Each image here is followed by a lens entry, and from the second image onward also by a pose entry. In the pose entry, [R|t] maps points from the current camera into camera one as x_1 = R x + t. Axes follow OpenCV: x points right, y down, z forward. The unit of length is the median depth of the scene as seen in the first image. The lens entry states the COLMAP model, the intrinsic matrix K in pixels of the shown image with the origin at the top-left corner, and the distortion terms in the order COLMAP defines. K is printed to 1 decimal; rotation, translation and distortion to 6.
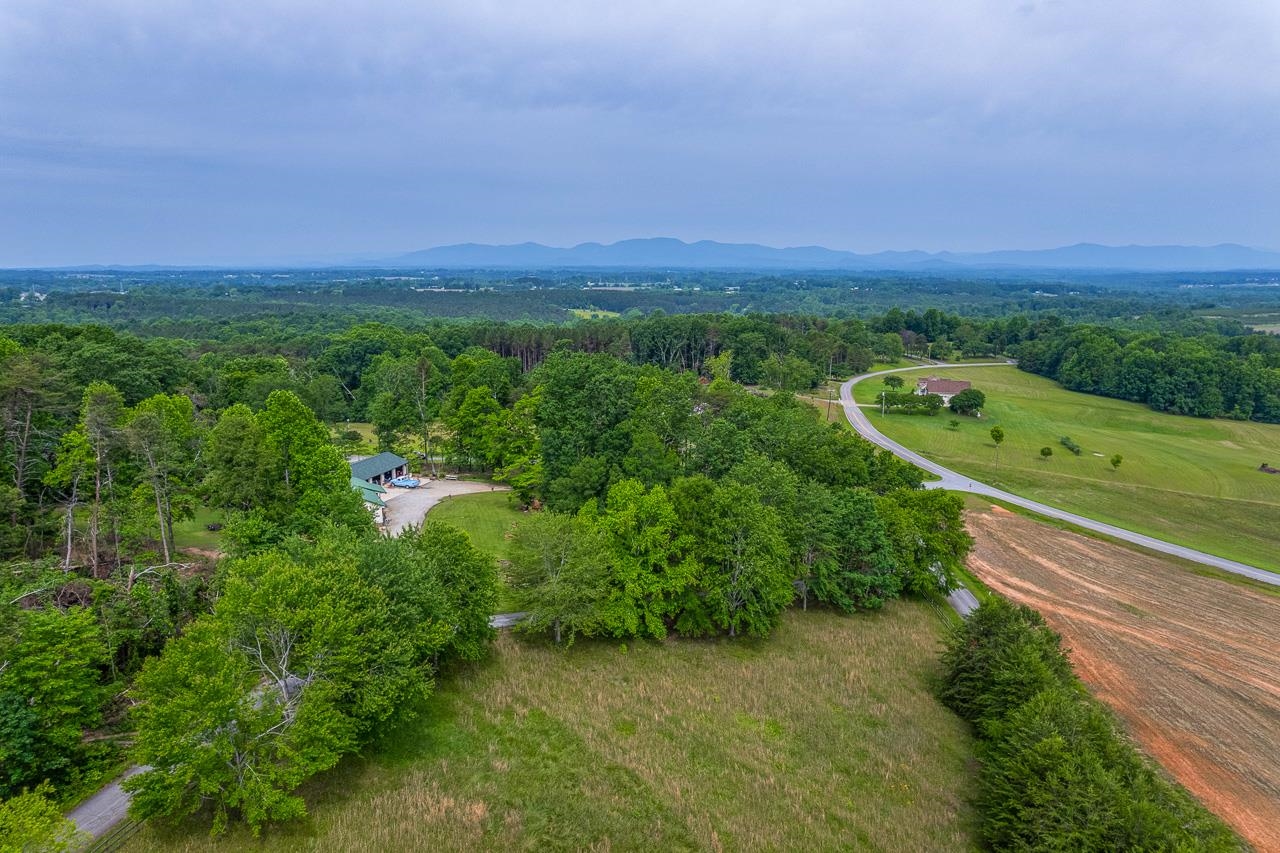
lens RADIAL K [[834.5, 0, 632.7], [0, 834.5, 439.6], [0, 0, 1]] dist [-0.073653, 0.066284]
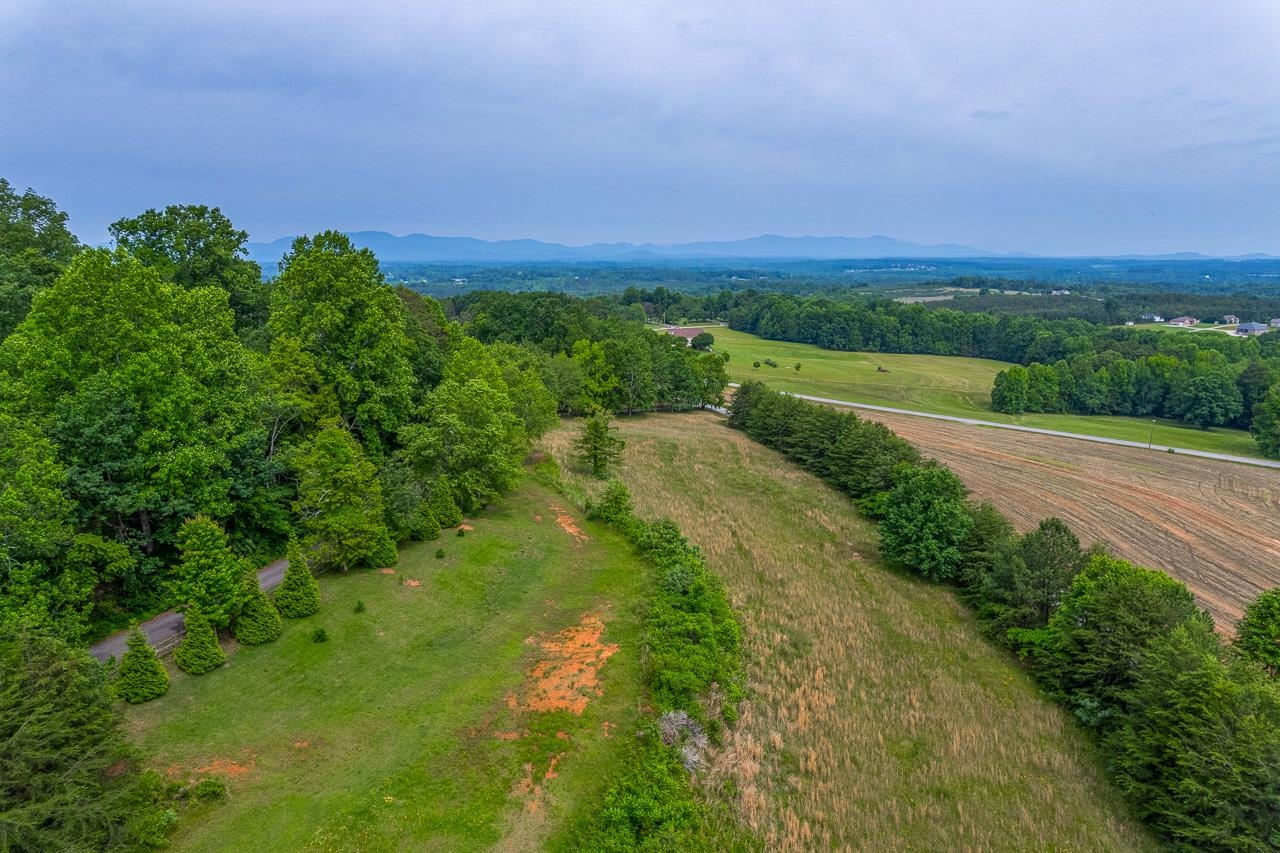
lens RADIAL K [[834.5, 0, 643.8], [0, 834.5, 433.6], [0, 0, 1]] dist [-0.073653, 0.066284]
pose [[0.940356, -0.077114, 0.331338, -0.174501], [0.076789, 0.996948, 0.014095, 0.081187], [-0.331413, 0.012189, 0.943407, -0.312693]]
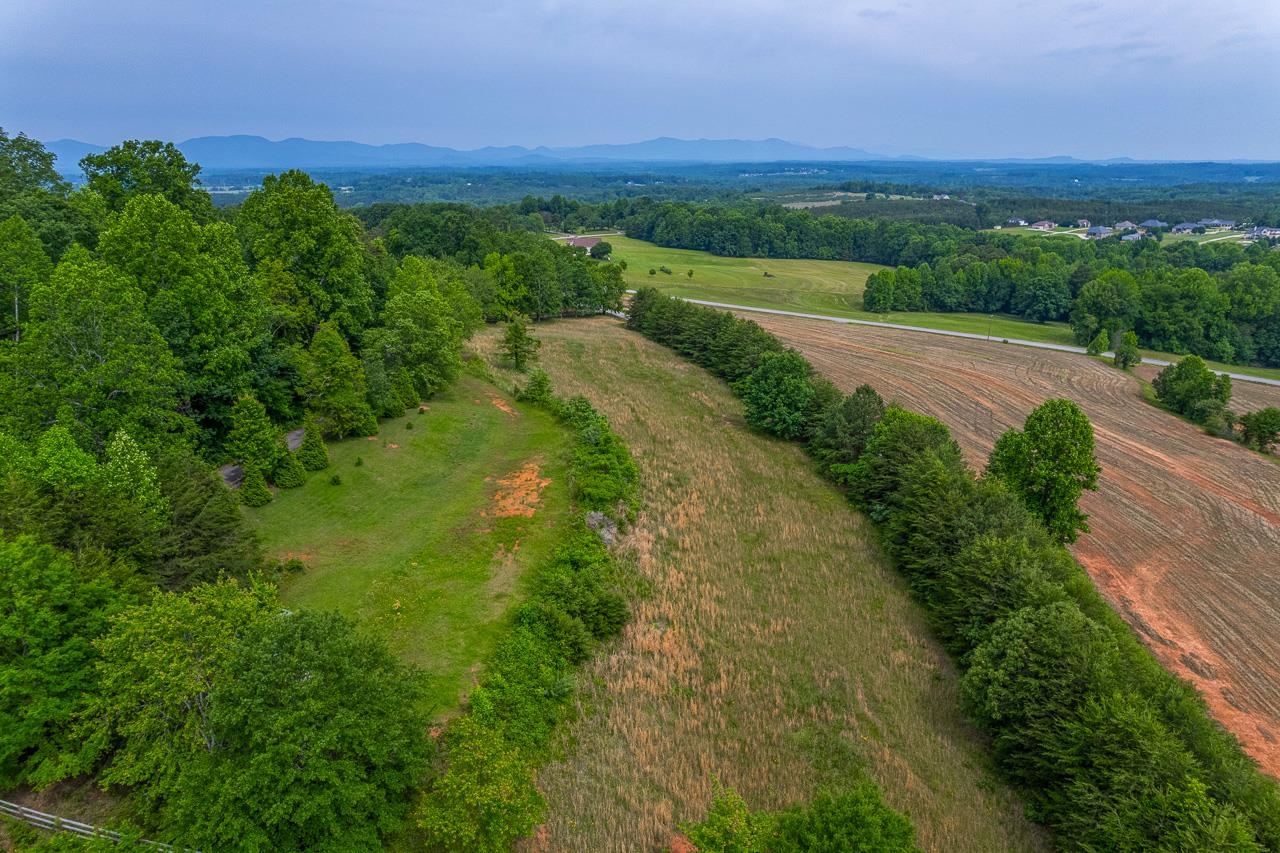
lens RADIAL K [[834.5, 0, 650.2], [0, 834.5, 423.3], [0, 0, 1]] dist [-0.073653, 0.066284]
pose [[0.888392, -0.144829, 0.435642, -0.210523], [0.101051, 0.987351, 0.122173, 0.084801], [-0.447825, -0.064515, 0.891790, -0.391234]]
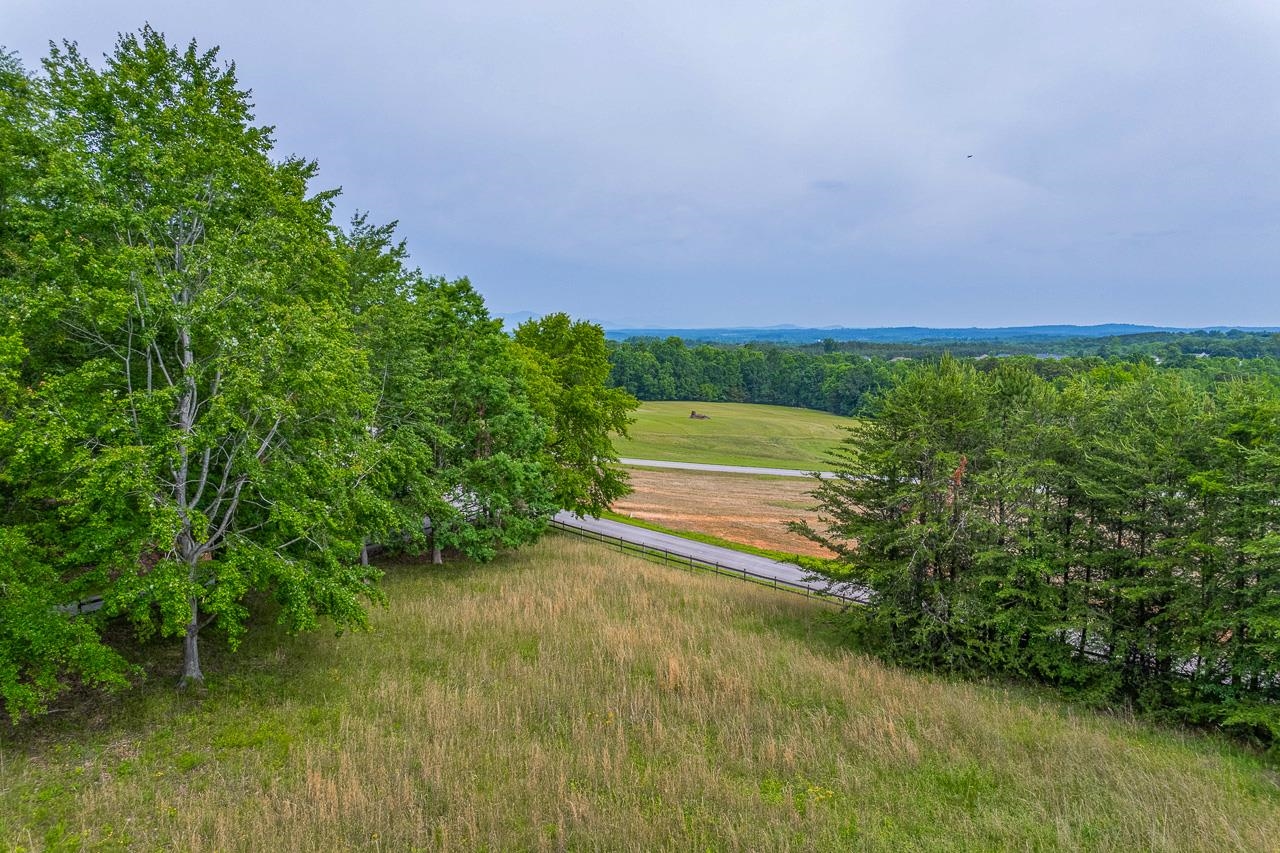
lens RADIAL K [[834.5, 0, 646.8], [0, 834.5, 429.4], [0, 0, 1]] dist [-0.073653, 0.066284]
pose [[0.724967, -0.089690, 0.682919, 0.017401], [0.152264, 0.987825, -0.031906, 0.060693], [-0.671743, 0.127115, 0.729797, 0.228316]]
